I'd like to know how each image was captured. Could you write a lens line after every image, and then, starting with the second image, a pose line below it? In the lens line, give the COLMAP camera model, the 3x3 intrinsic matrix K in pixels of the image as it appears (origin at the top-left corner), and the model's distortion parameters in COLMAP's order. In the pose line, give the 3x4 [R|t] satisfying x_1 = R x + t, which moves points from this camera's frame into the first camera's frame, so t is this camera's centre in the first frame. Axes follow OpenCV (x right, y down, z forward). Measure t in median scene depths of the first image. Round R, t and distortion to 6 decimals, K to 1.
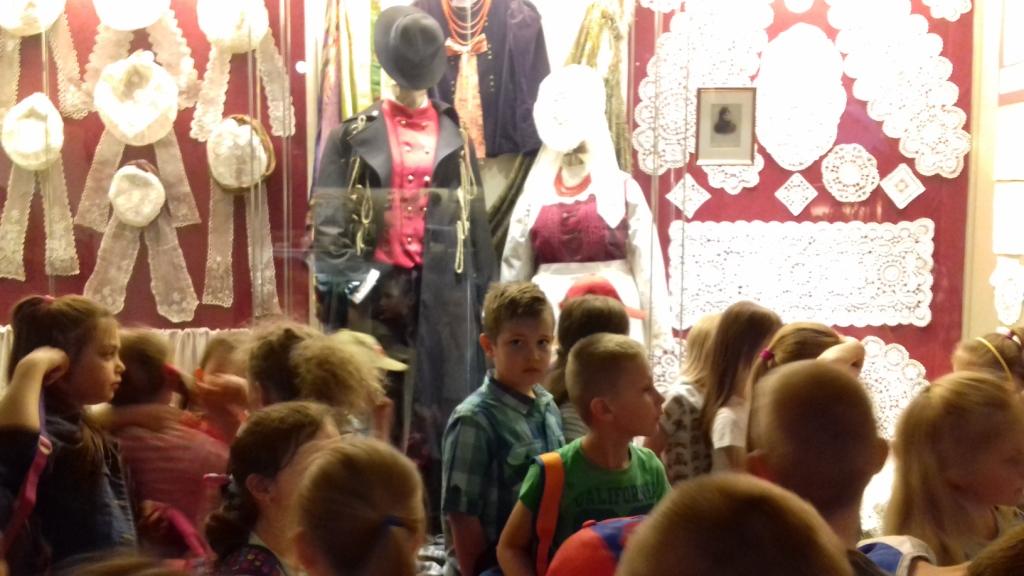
lens RADIAL K [[929.5, 0, 509.2], [0, 929.5, 280.9], [0, 0, 1]] dist [0.128263, -0.268394]
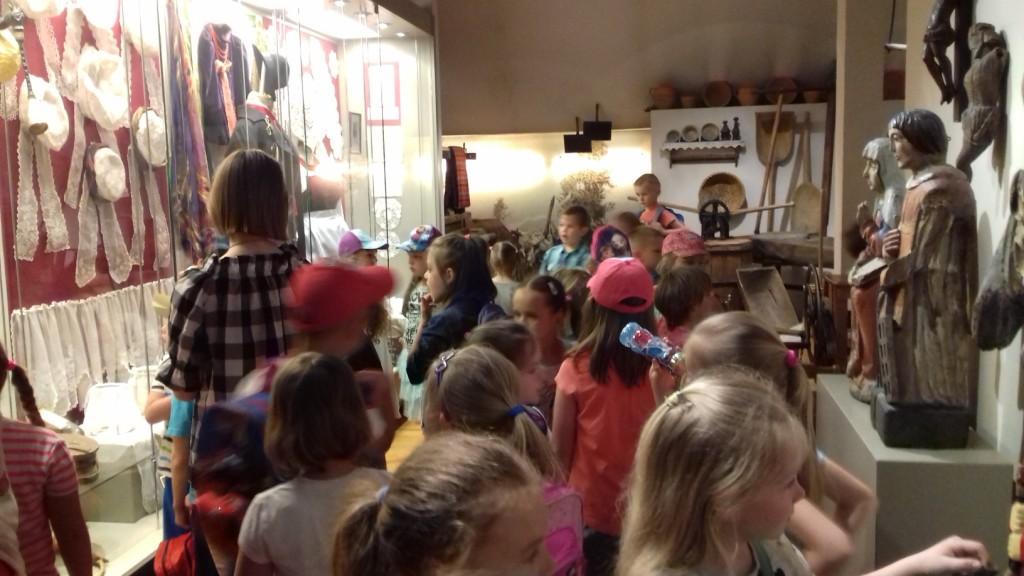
lens RADIAL K [[929.5, 0, 509.2], [0, 929.5, 280.9], [0, 0, 1]] dist [0.128263, -0.268394]
pose [[0.195445, -0.126156, 0.972567, -1.363892], [0.085480, 0.990109, 0.111253, -0.046411], [-0.976982, 0.061391, 0.204295, 0.289556]]
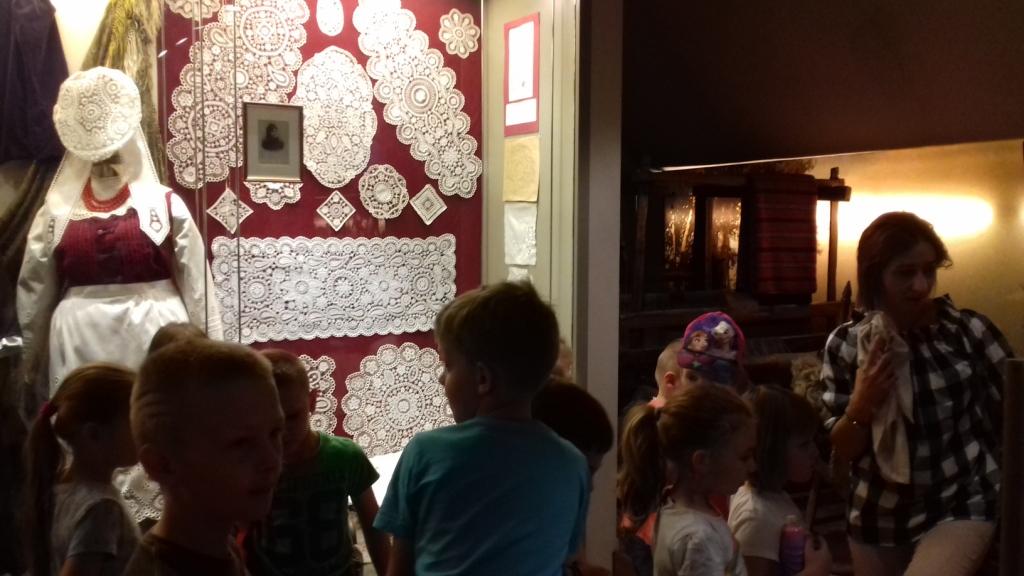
lens RADIAL K [[929.5, 0, 509.2], [0, 929.5, 280.9], [0, 0, 1]] dist [0.128263, -0.268394]
pose [[0.867142, -0.031040, 0.497092, -0.045636], [0.036399, 0.999337, -0.001094, -0.006627], [-0.496729, 0.019043, 0.867697, 0.009216]]
